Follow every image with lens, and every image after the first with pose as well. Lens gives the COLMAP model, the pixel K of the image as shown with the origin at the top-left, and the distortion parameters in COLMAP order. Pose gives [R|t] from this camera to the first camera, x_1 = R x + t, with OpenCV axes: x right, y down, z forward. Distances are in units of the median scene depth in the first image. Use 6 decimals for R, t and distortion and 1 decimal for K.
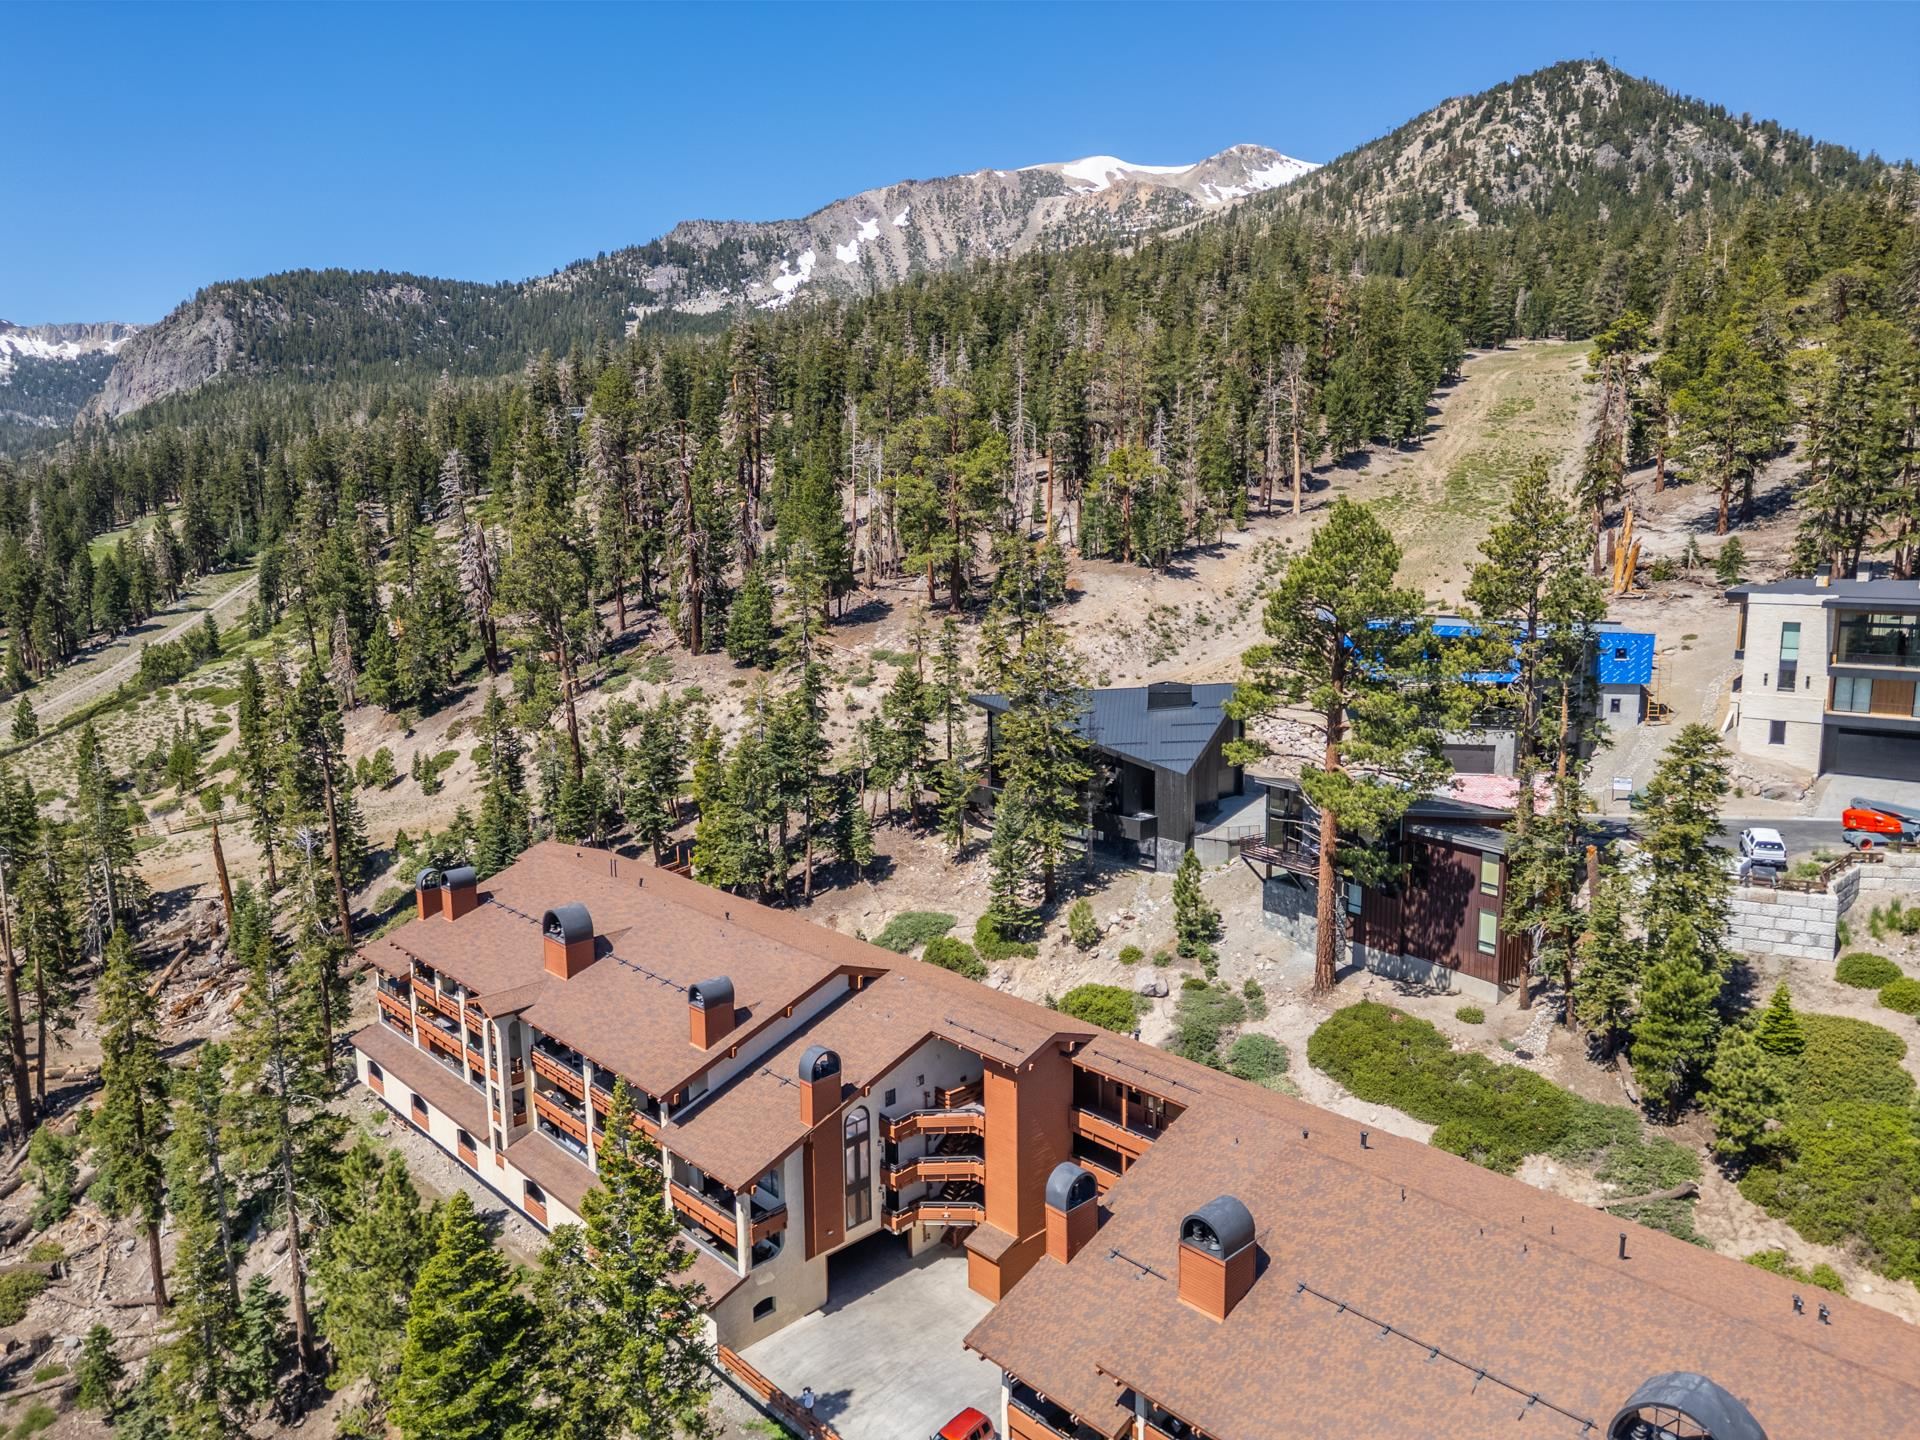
lens RADIAL K [[1334.0, 0, 950.0], [0, 1334.0, 721.7], [0, 0, 1]] dist [0.034604, -0.016856]
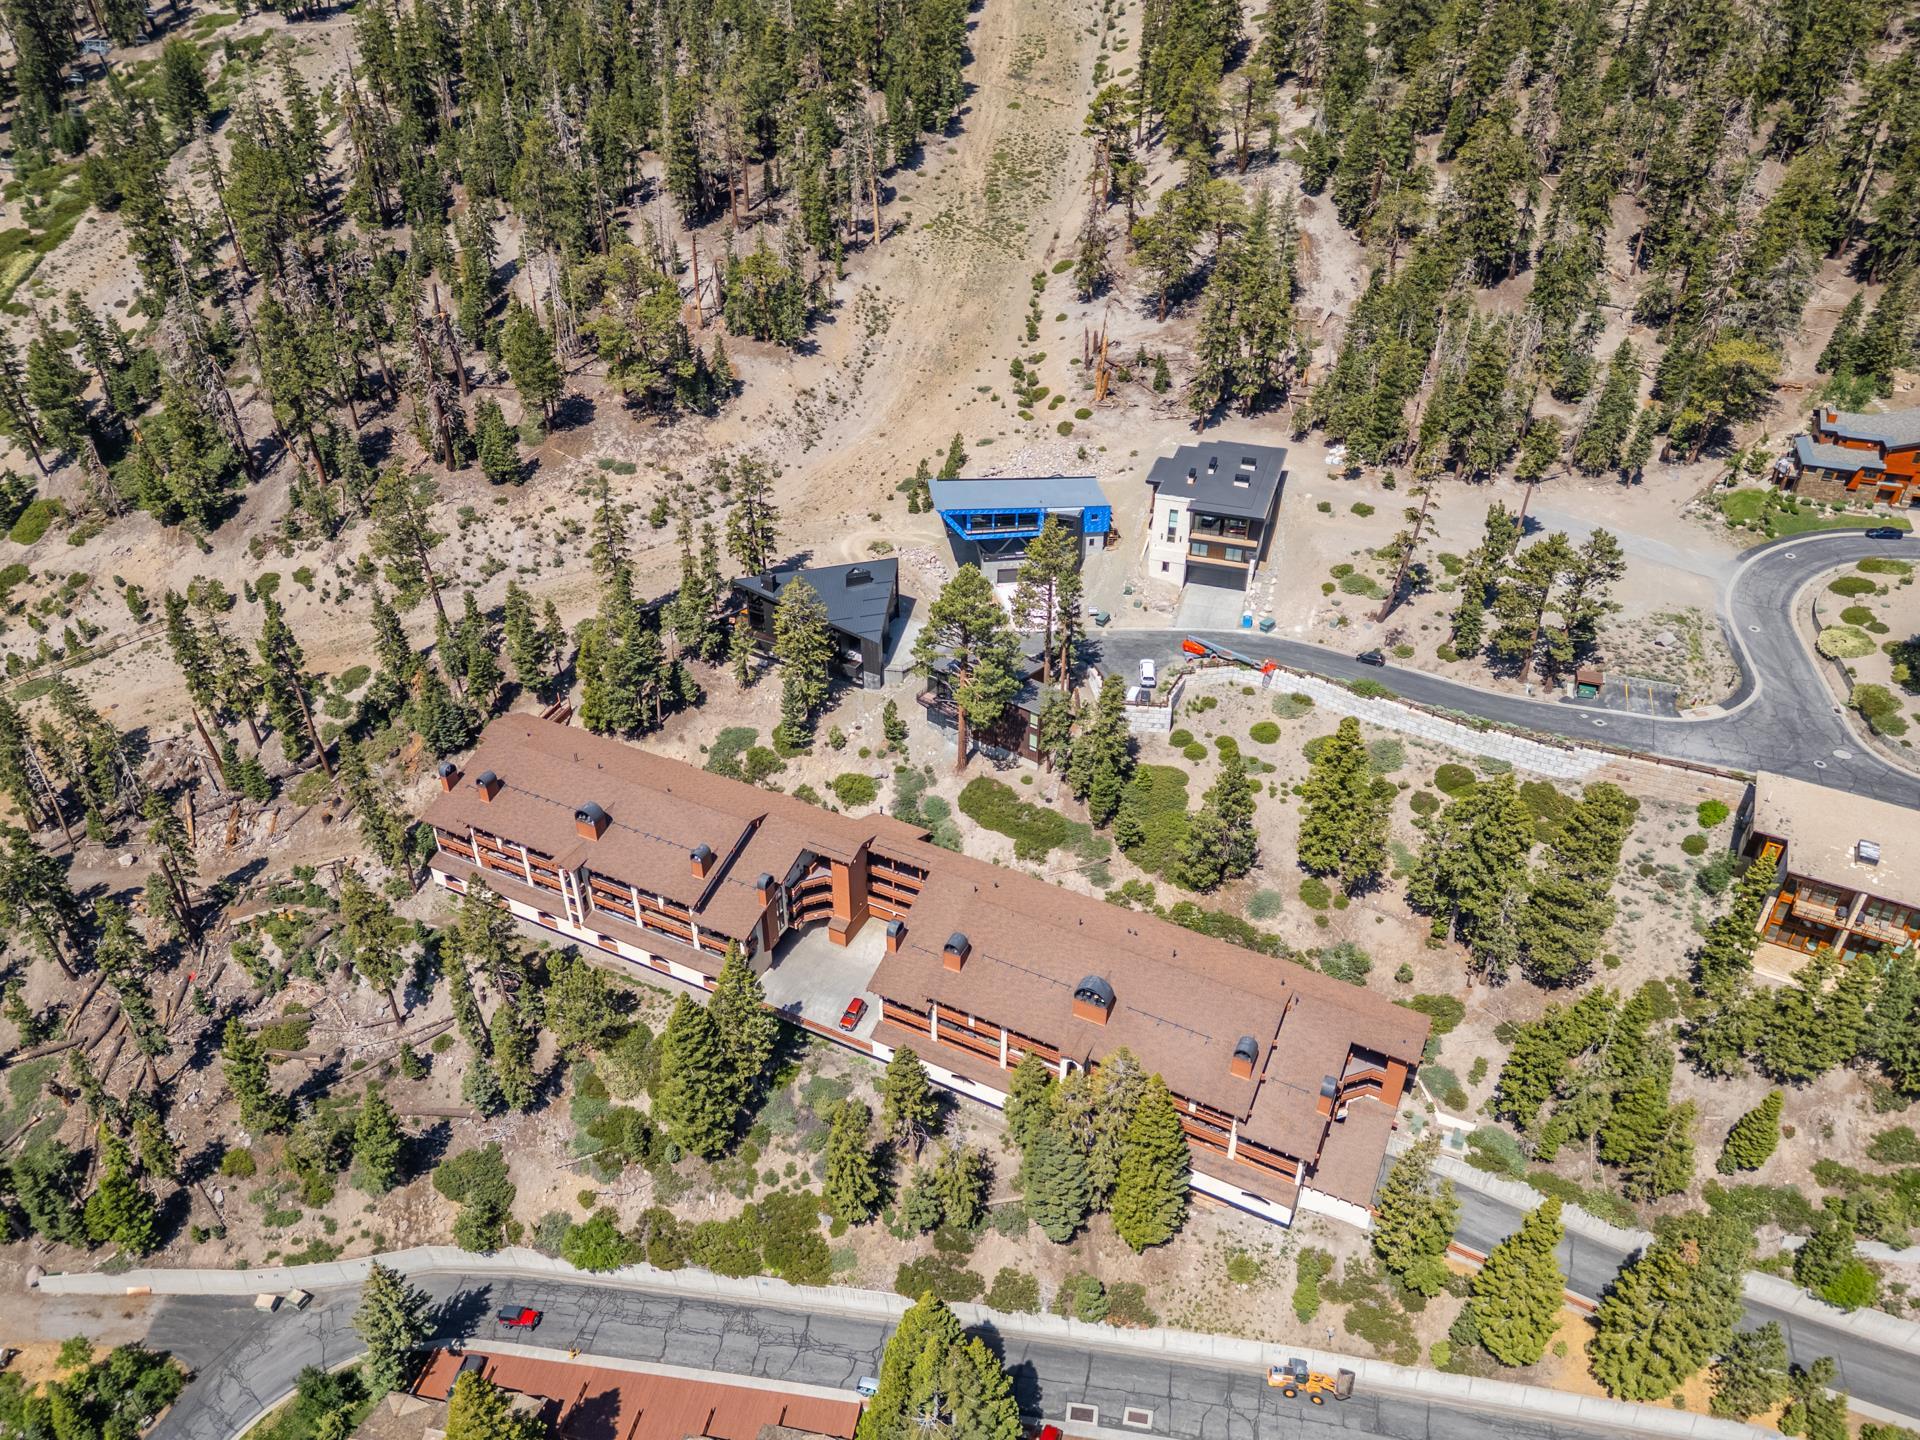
lens RADIAL K [[1340.0, 0, 965.0], [0, 1340.0, 716.5], [0, 0, 1]] dist [0.061892, 0.000277]
pose [[0.937303, -0.180954, 0.297856, -0.315107], [0.039428, 0.904214, 0.425256, -0.734290], [-0.346277, -0.386850, 0.854657, -0.738454]]
